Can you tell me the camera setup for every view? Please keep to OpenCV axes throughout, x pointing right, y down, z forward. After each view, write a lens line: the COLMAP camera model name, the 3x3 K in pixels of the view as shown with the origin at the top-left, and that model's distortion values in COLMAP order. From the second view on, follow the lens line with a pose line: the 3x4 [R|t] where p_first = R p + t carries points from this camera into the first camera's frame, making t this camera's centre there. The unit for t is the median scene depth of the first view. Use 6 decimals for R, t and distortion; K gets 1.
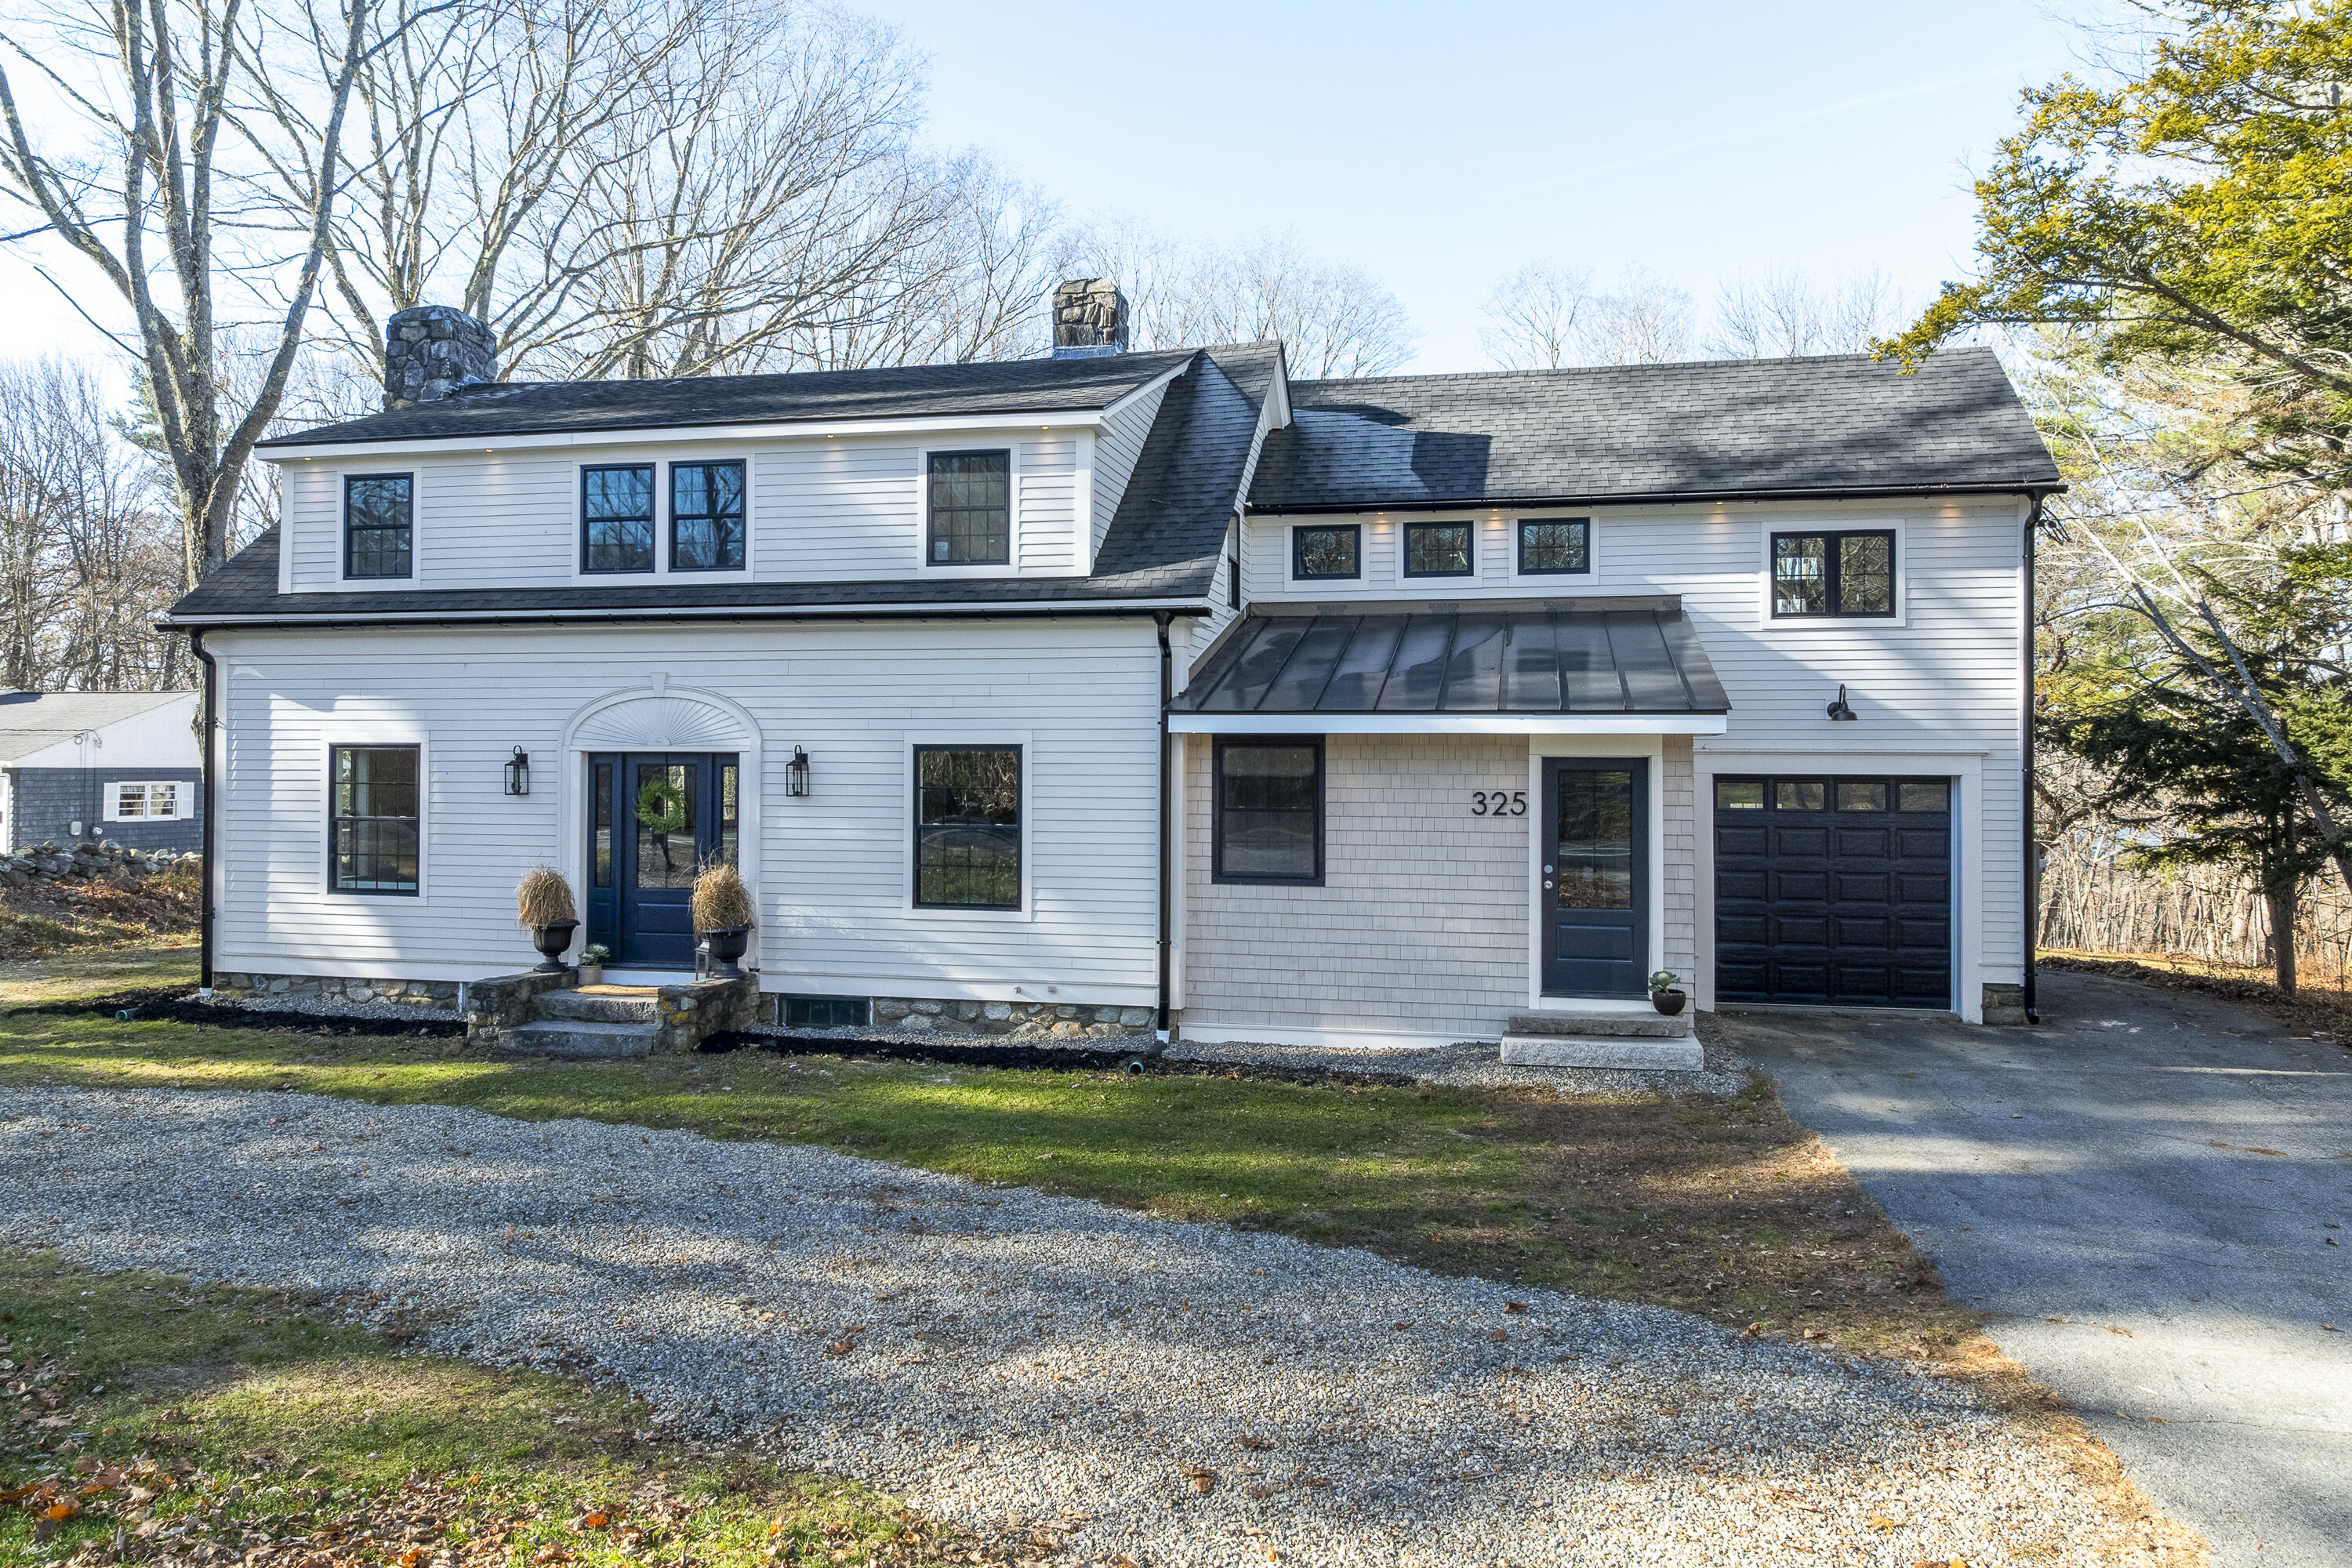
lens RADIAL K [[1661.1, 0, 1167.0], [0, 1661.1, 751.1], [0, 0, 1]] dist [-0.008548, 0.038896]
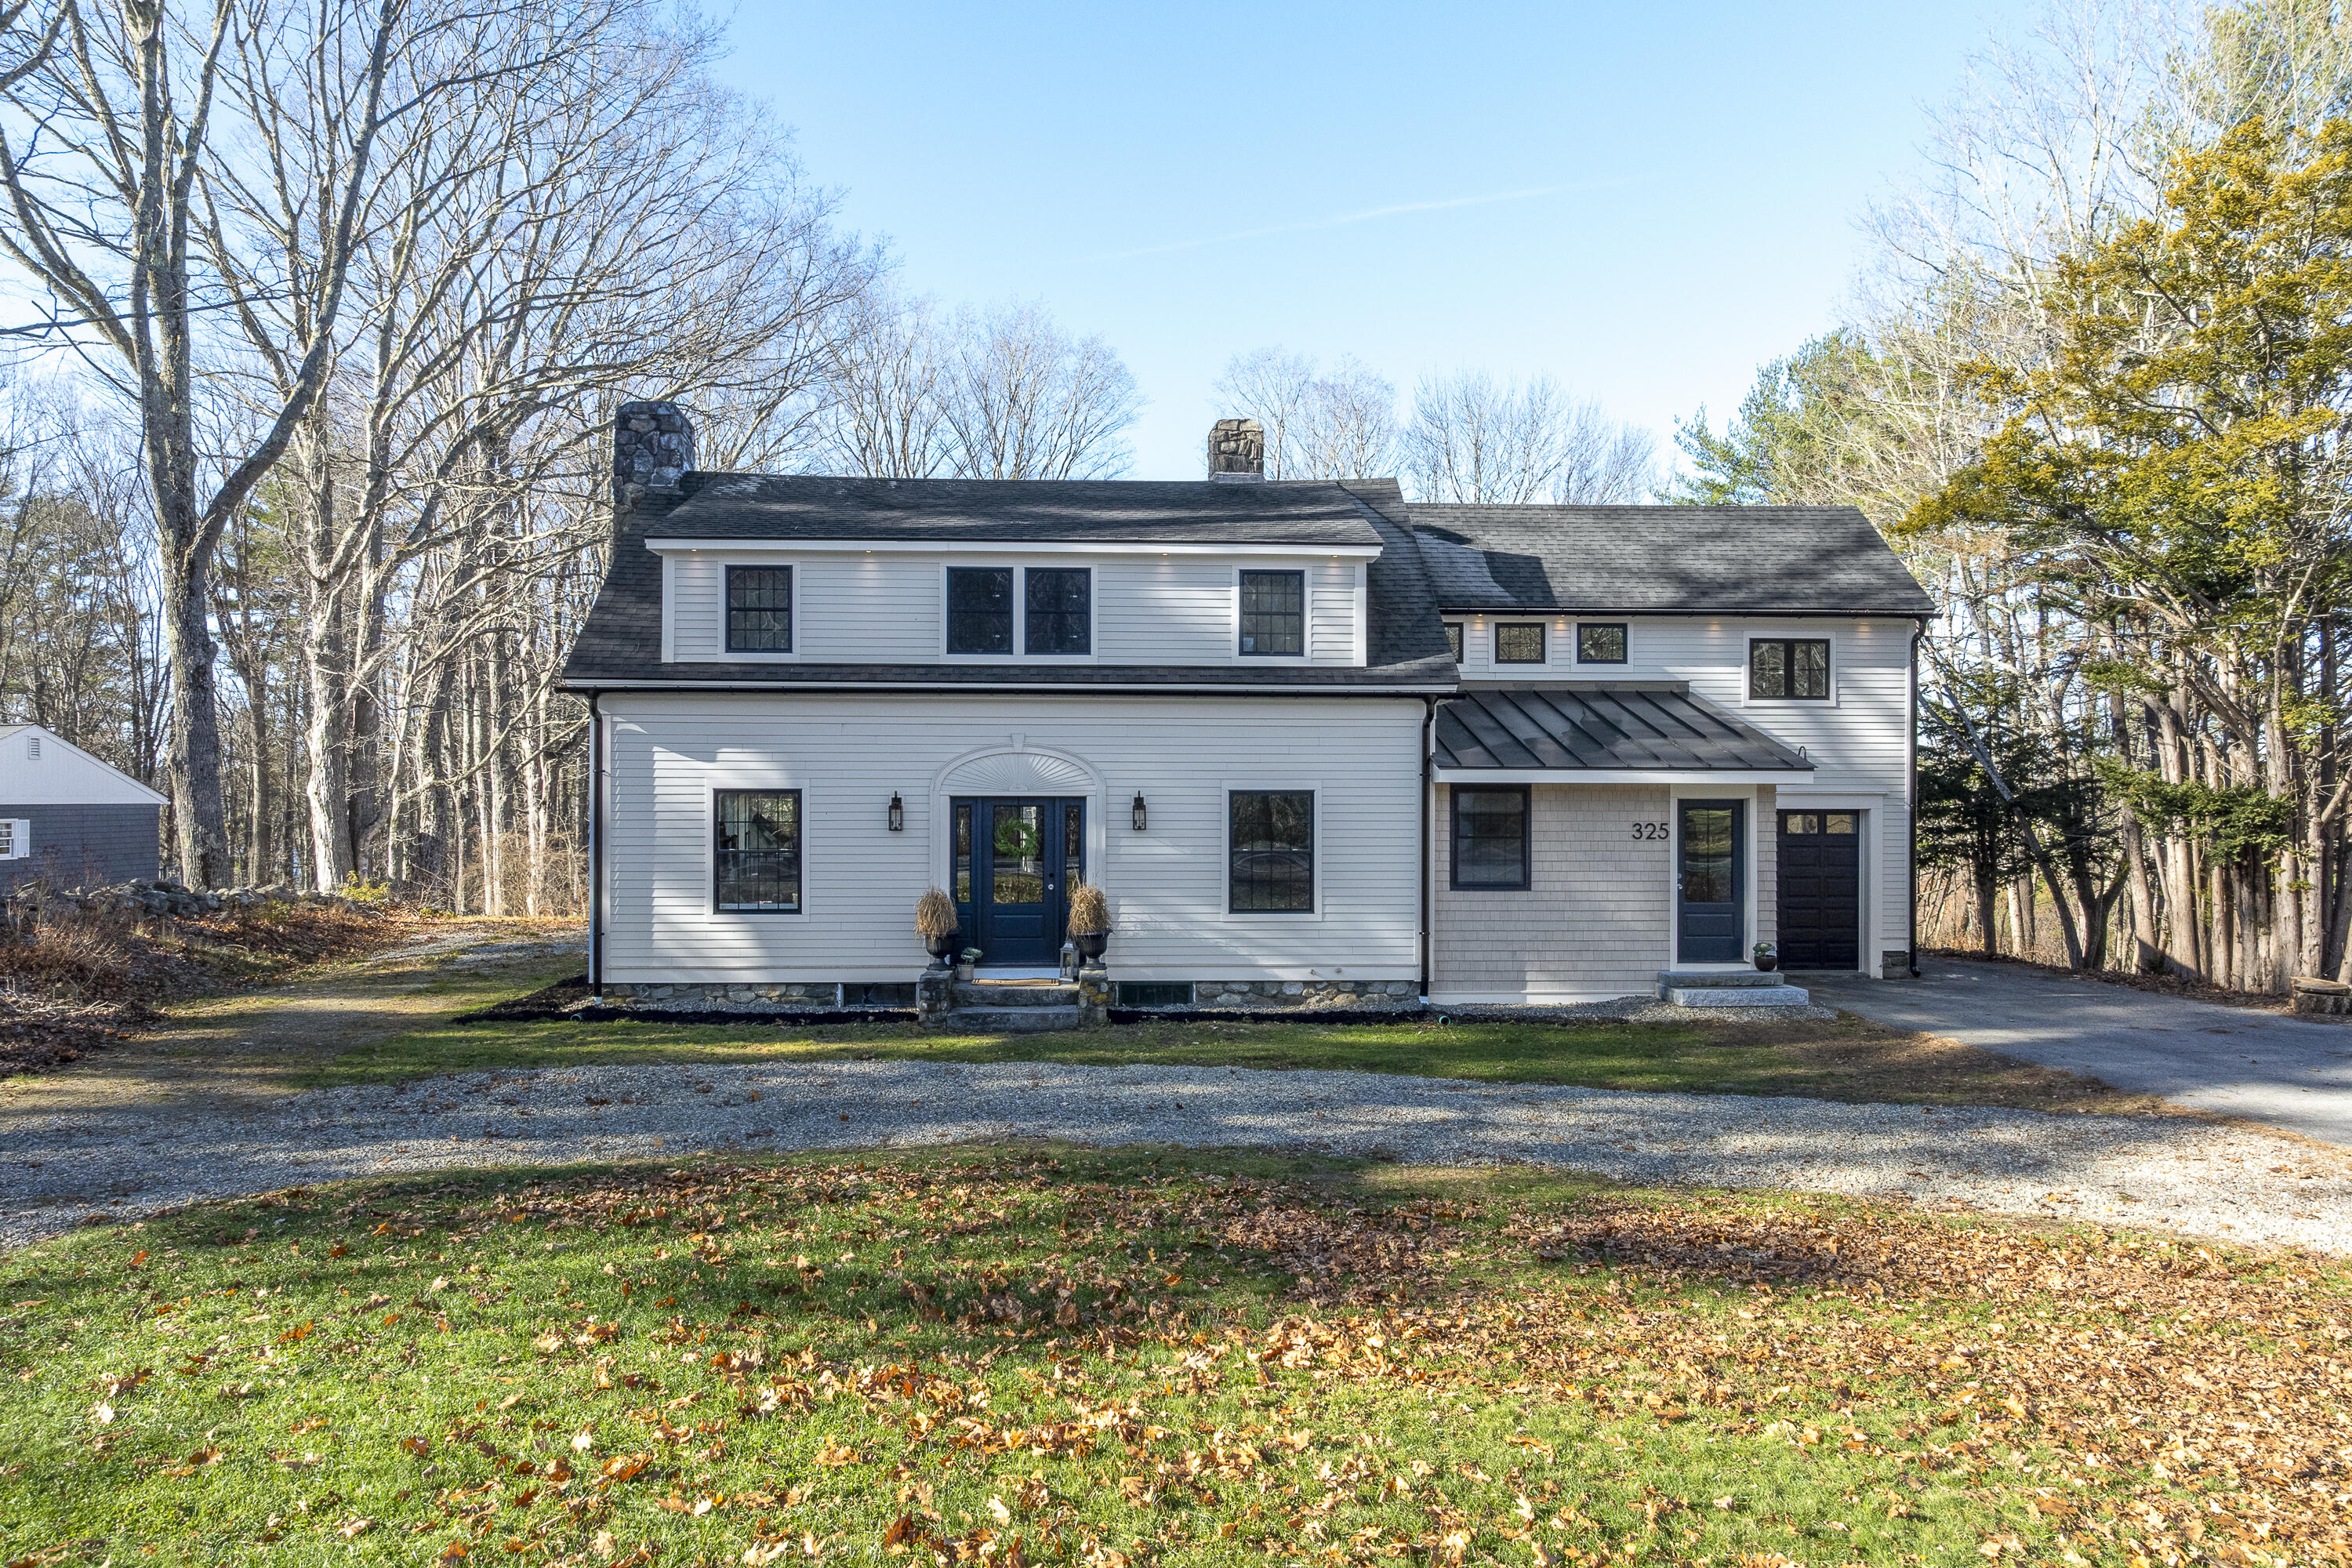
lens RADIAL K [[1628.3, 0, 1174.8], [0, 1628.3, 822.4], [0, 0, 1]] dist [0.031478, -0.032460]
pose [[0.963806, -0.007079, 0.266510, -0.523186], [-0.000016, 0.999646, 0.026610, -0.012569], [-0.266604, -0.025651, 0.963465, -0.235068]]
